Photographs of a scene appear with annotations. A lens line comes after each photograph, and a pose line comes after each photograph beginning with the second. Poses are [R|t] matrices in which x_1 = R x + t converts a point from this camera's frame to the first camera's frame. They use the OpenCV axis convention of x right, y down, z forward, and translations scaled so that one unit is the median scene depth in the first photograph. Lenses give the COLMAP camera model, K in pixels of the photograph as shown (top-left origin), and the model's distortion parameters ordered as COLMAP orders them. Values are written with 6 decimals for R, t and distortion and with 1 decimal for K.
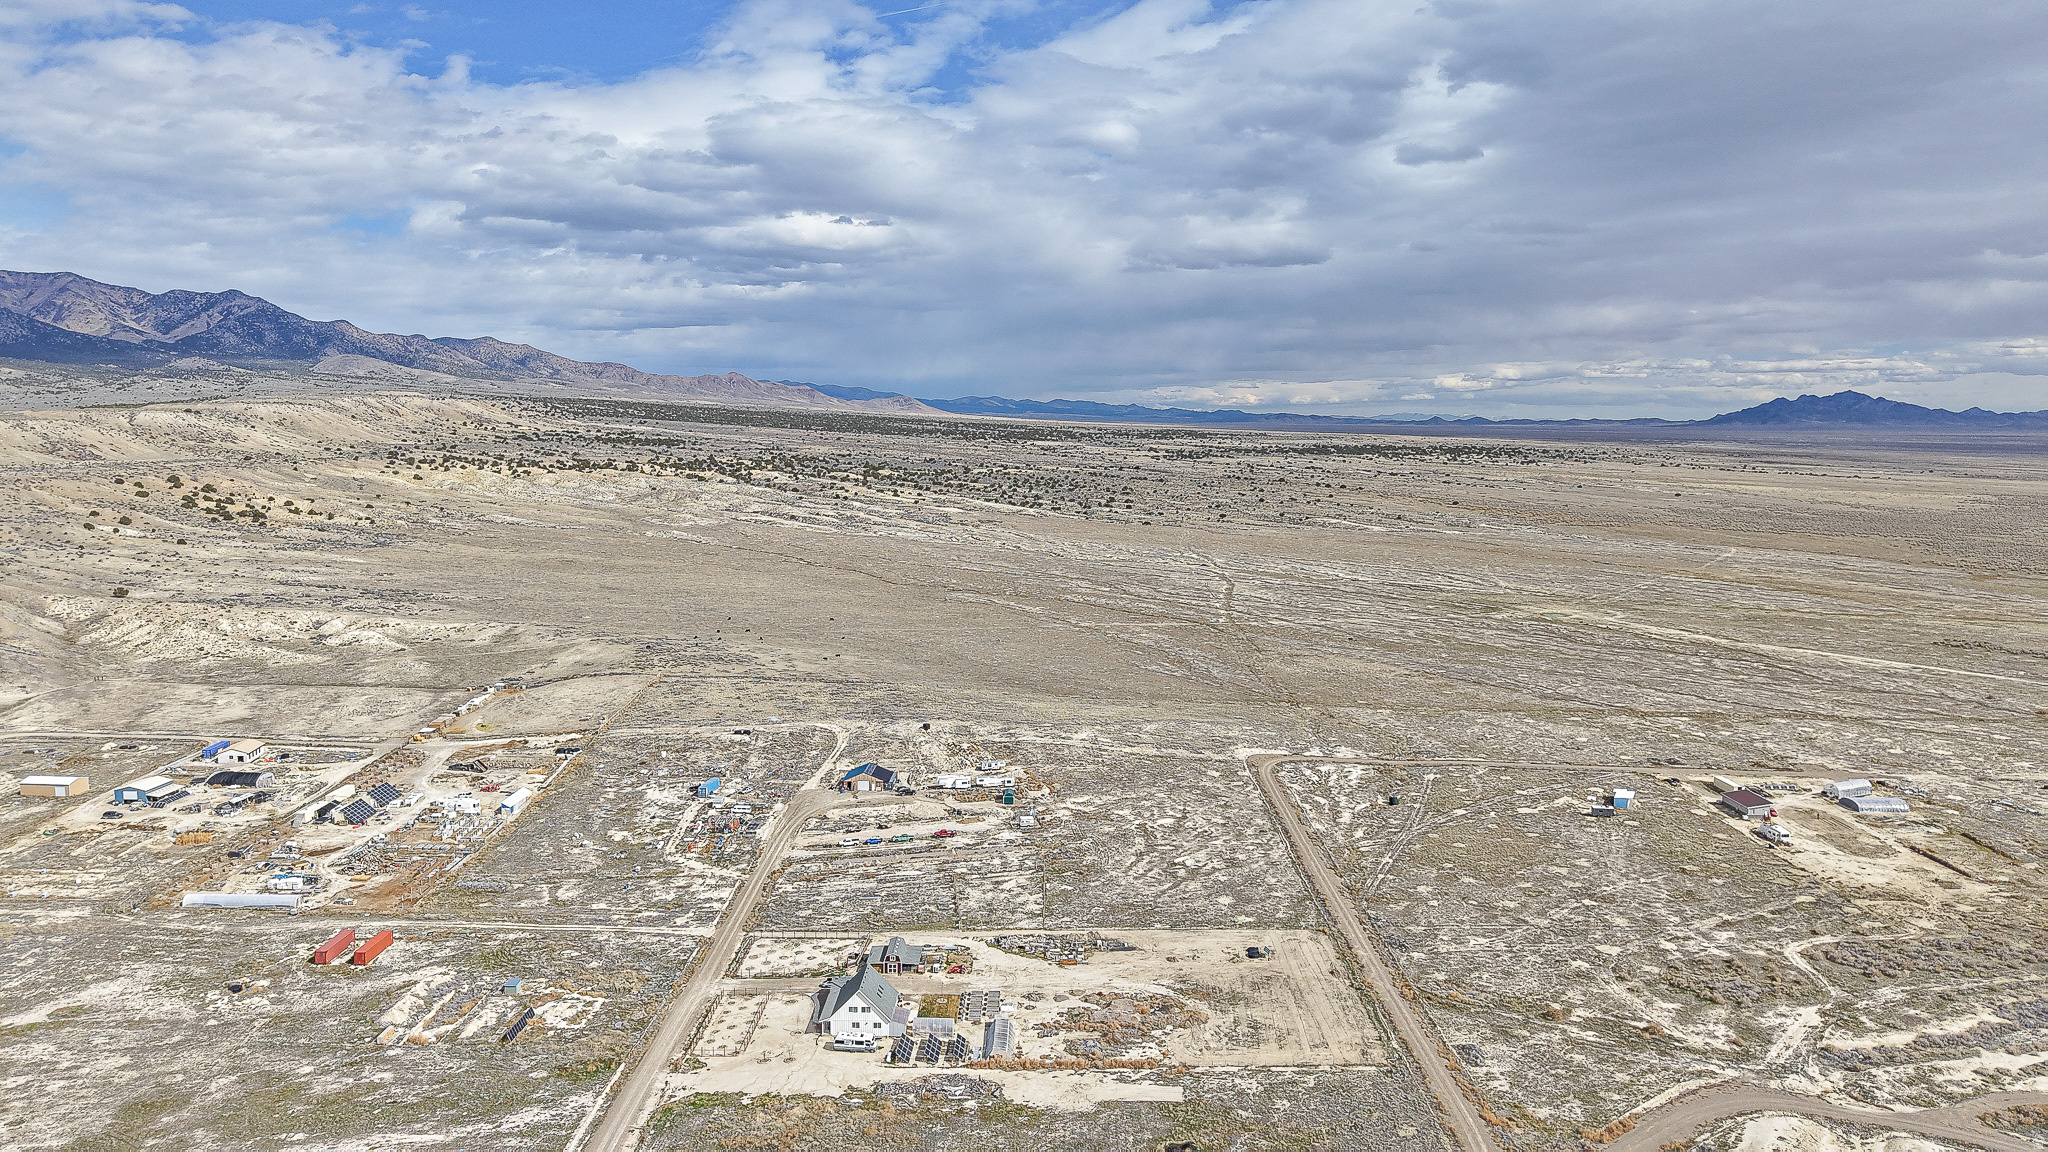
lens RADIAL K [[1369.2, 0, 1024.0], [0, 1369.2, 576.0], [0, 0, 1]] dist [0.037517, -0.042879]
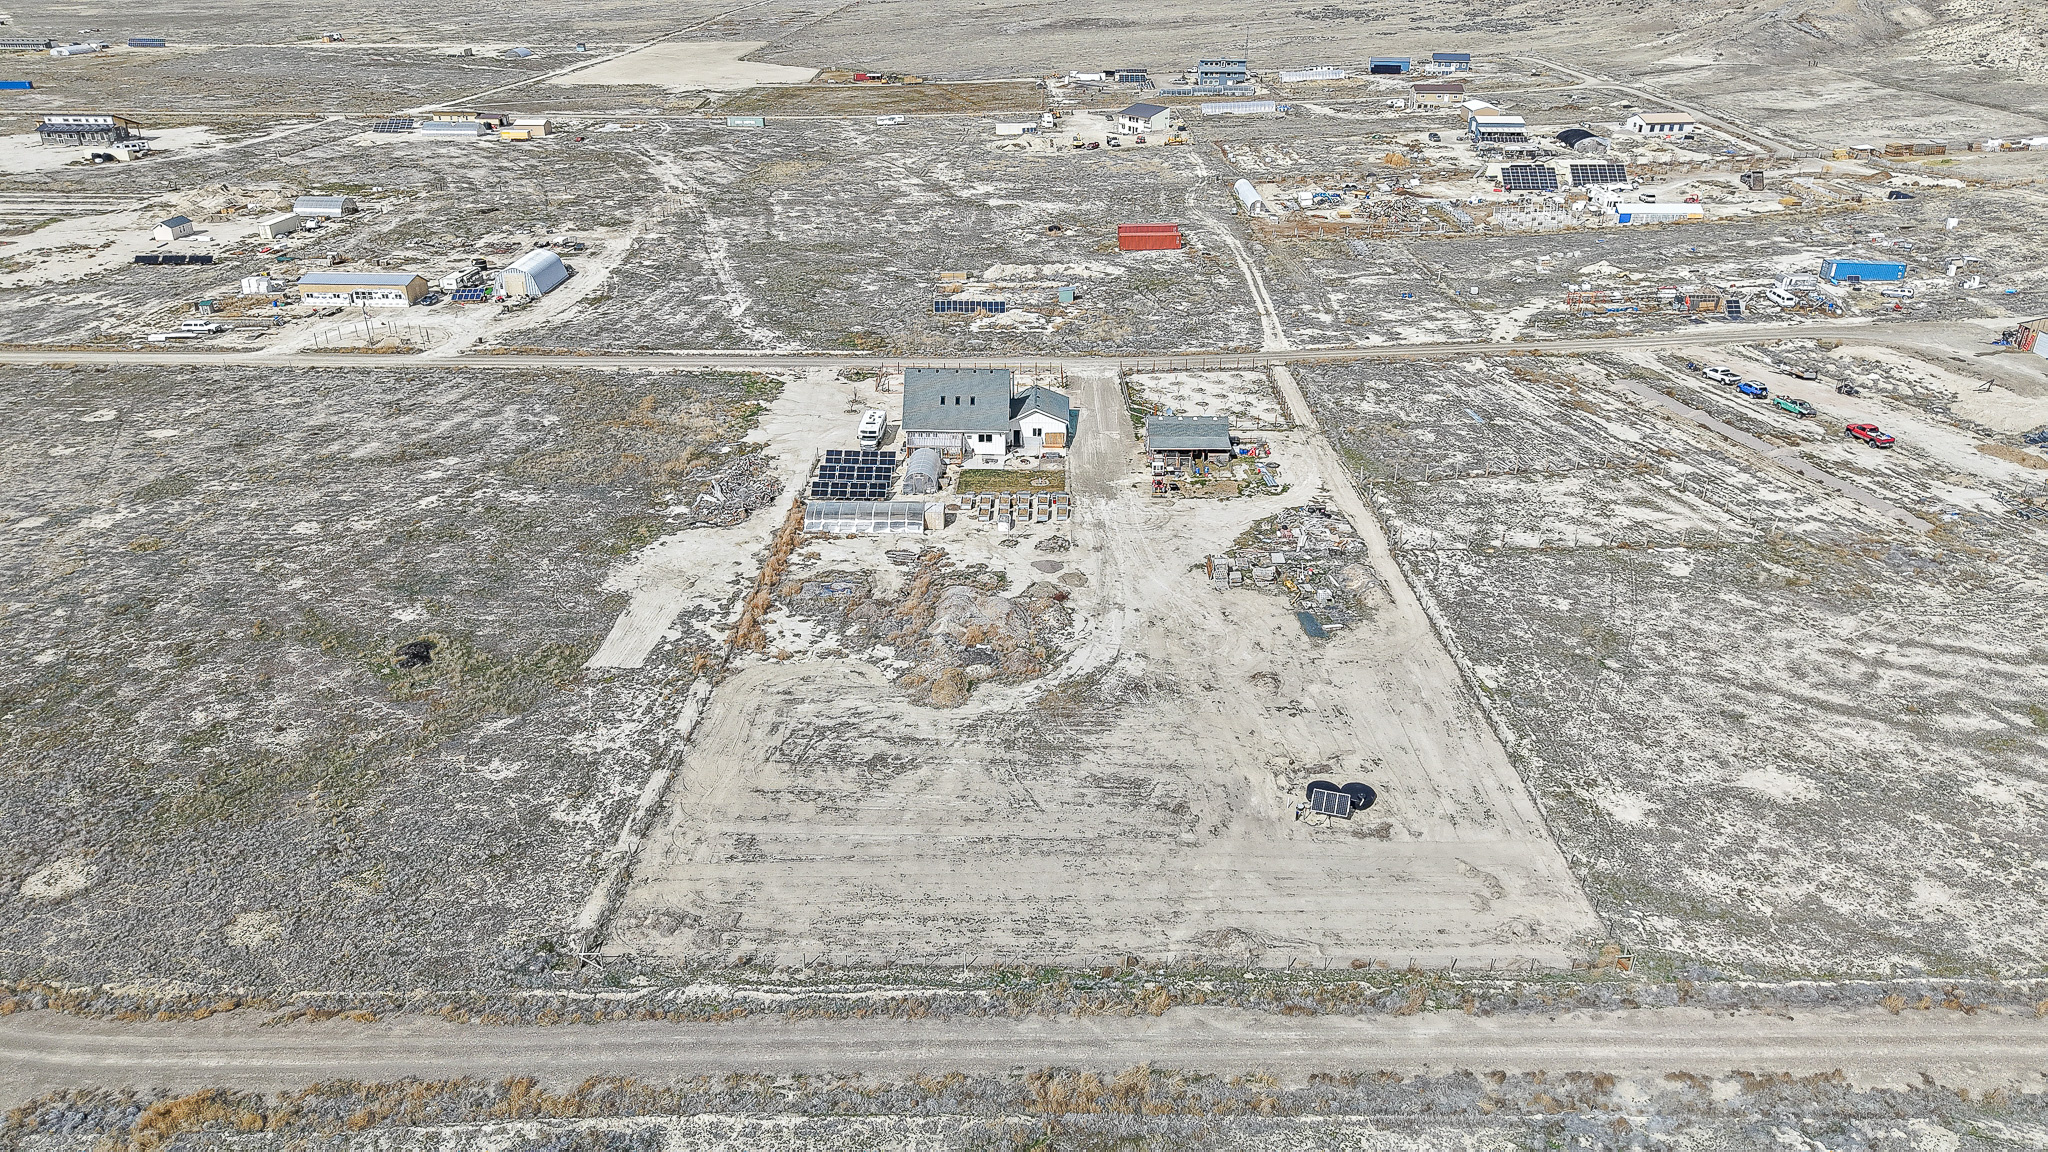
lens RADIAL K [[1369.2, 0, 1024.0], [0, 1369.2, 576.0], [0, 0, 1]] dist [0.037517, -0.042879]
pose [[-0.000735, 0.428960, -0.903323, 0.438850], [-0.114907, 0.897304, 0.426195, 0.089979], [0.993376, 0.104111, 0.048631, 0.884858]]
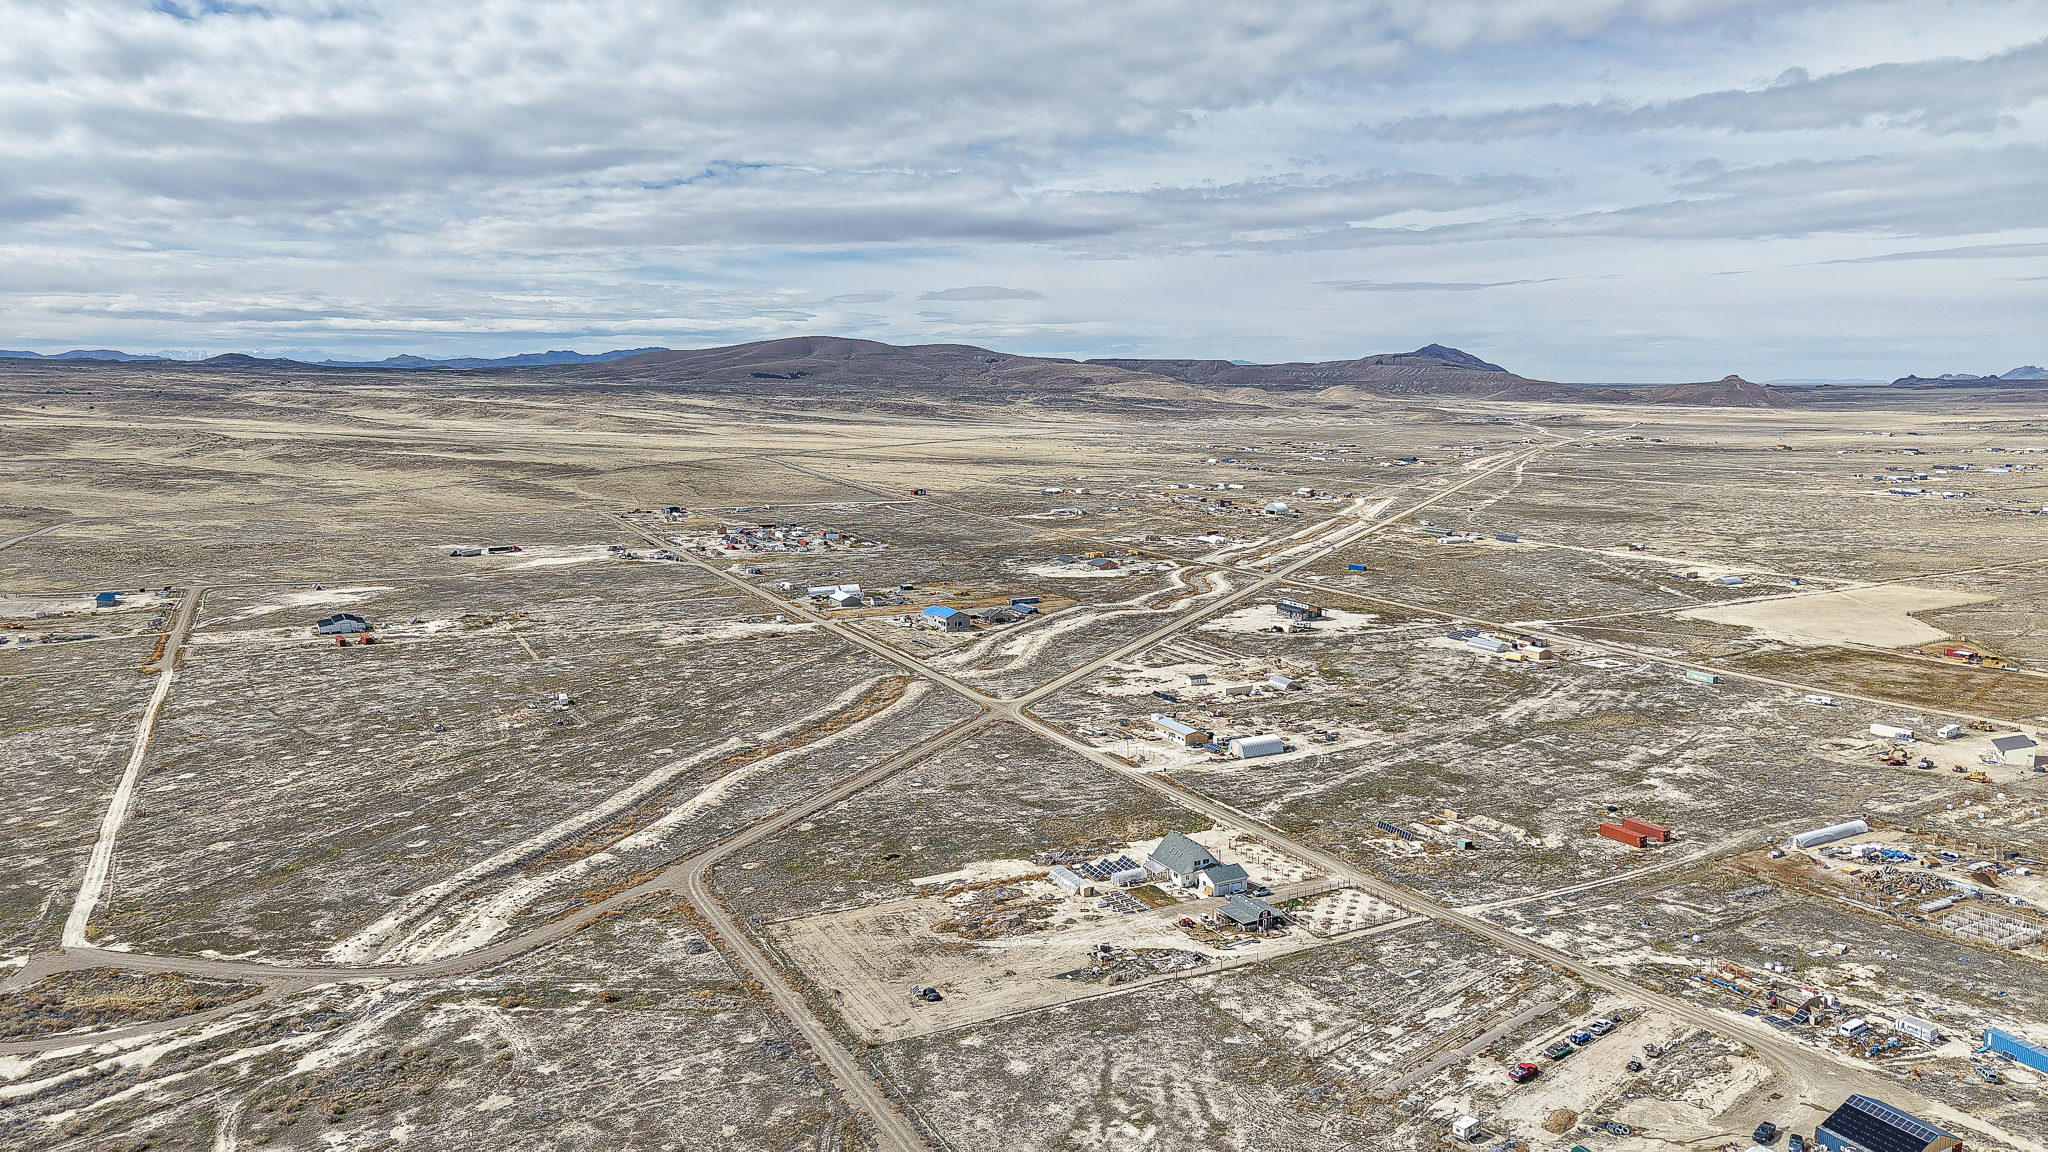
lens RADIAL K [[1369.2, 0, 1024.0], [0, 1369.2, 576.0], [0, 0, 1]] dist [0.037517, -0.042879]
pose [[-0.878386, 0.068889, -0.472962, 0.499241], [-0.054024, 0.968906, 0.241459, -0.192148], [0.474889, 0.237645, -0.847352, 1.670542]]
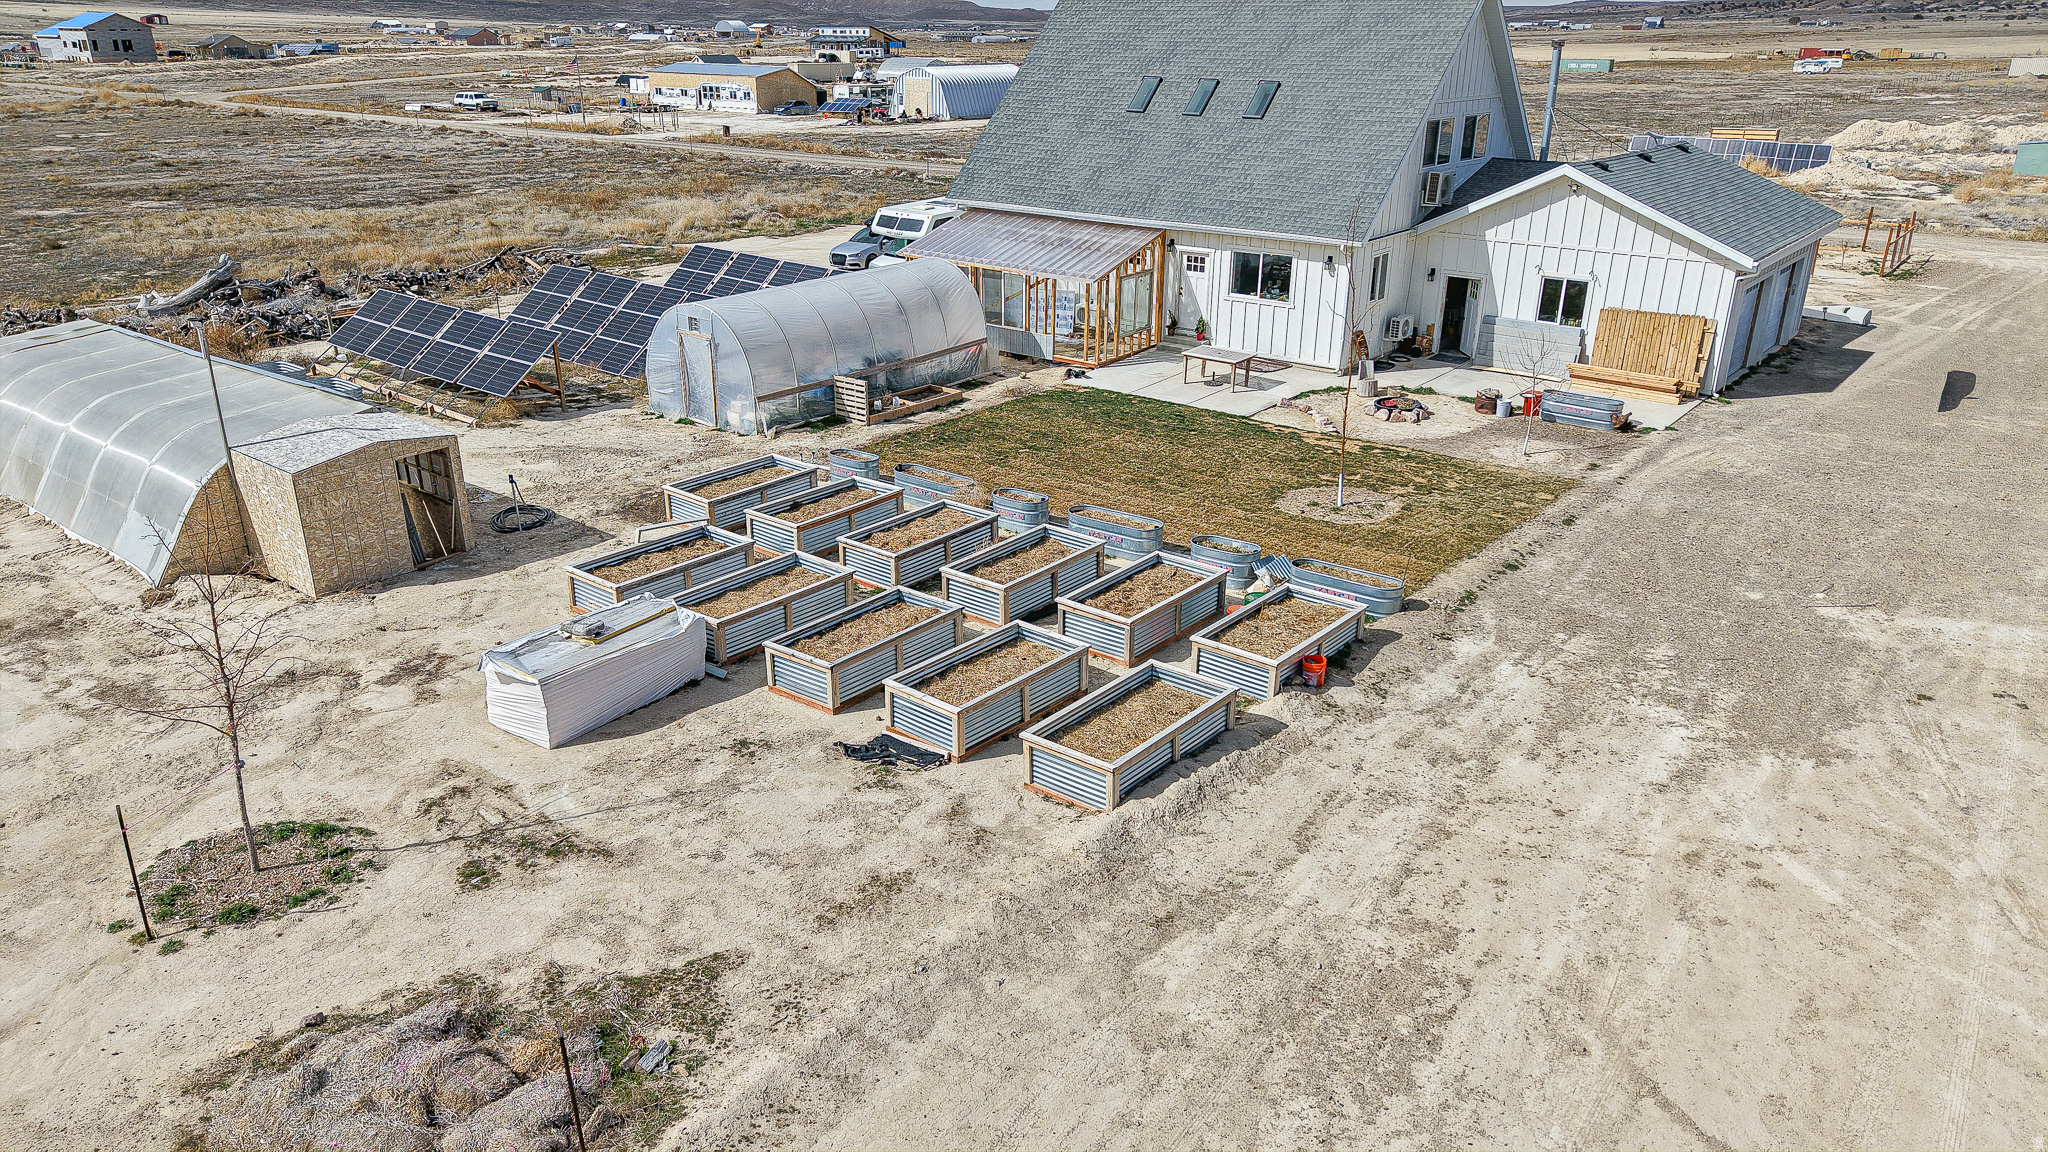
lens RADIAL K [[1367.5, 0, 1026.1], [0, 1367.5, 606.1], [0, 0, 1]] dist [0.042600, -0.073367]
pose [[-0.610585, 0.304890, -0.730909, 0.019065], [-0.092709, 0.889059, 0.448307, 0.252560], [0.786506, 0.341491, -0.514580, 0.942716]]
